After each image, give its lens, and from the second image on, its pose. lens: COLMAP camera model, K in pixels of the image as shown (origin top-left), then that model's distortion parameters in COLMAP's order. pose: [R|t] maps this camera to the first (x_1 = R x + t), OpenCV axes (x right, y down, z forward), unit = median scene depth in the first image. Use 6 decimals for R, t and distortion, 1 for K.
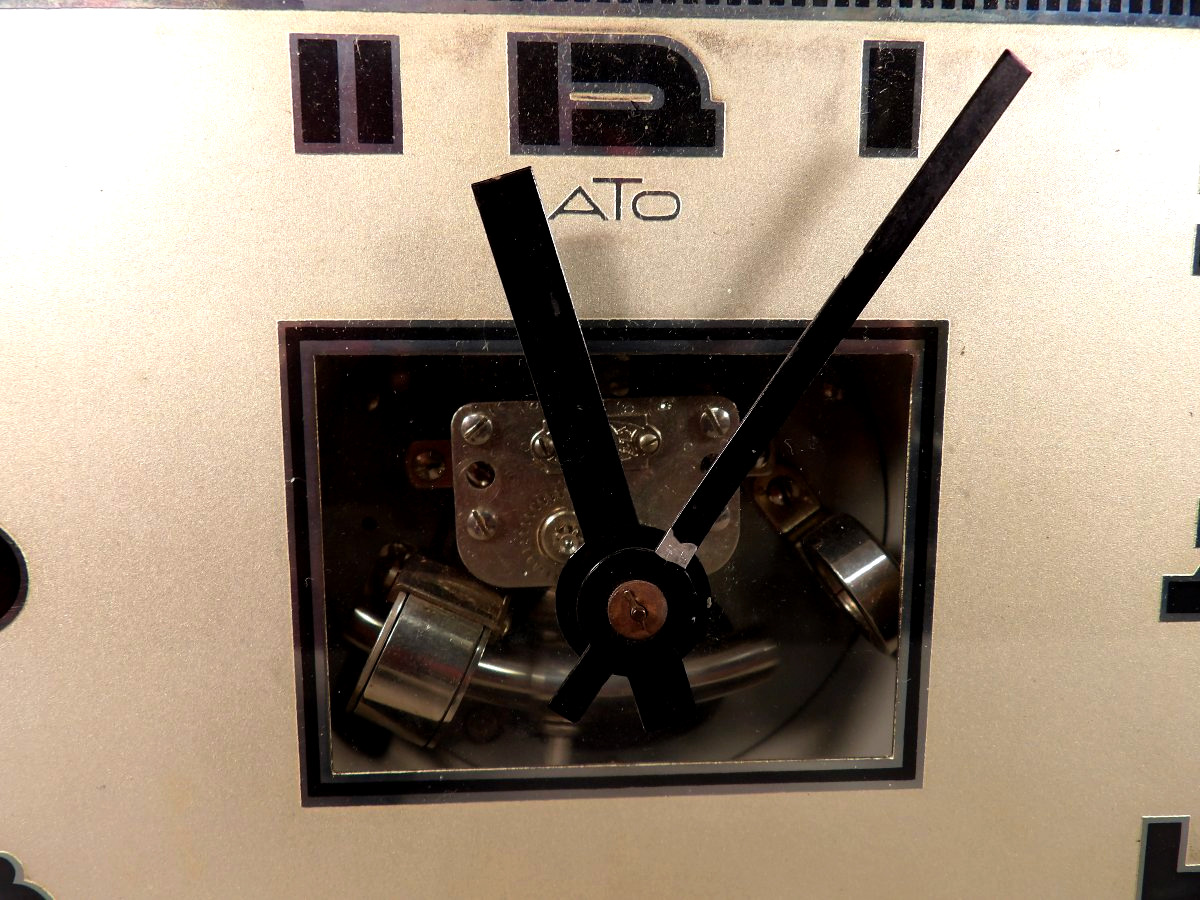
lens RADIAL K [[836.2, 0, 600.6], [0, 836.2, 448.1], [0, 0, 1]] dist [-0.001732, 0.007549]
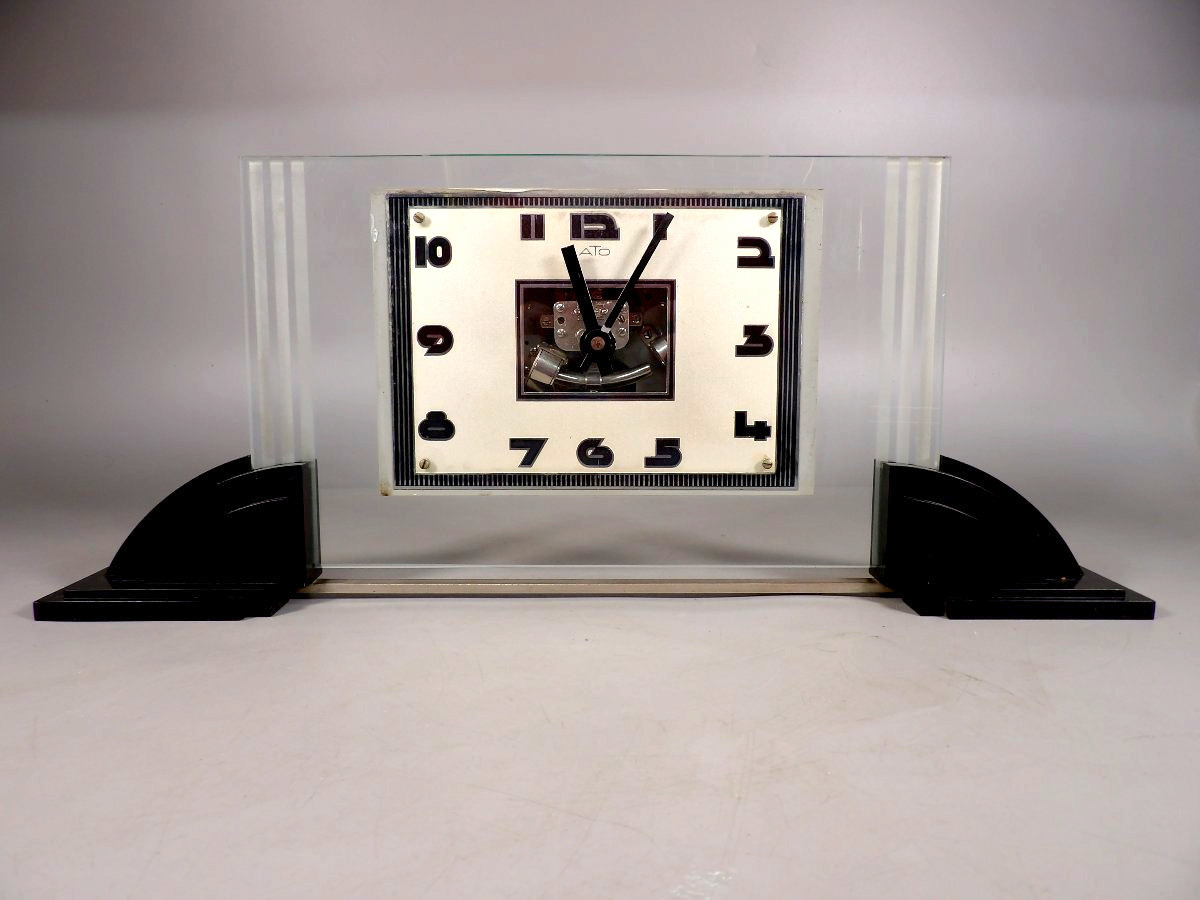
lens RADIAL K [[836.2, 0, 604.5], [0, 836.2, 444.2], [0, 0, 1]] dist [-0.001732, 0.007549]
pose [[0.997975, 0.010844, -0.062677, 0.346454], [-0.012786, 0.999448, -0.030671, 0.817010], [0.062309, 0.031411, 0.997562, -3.211651]]
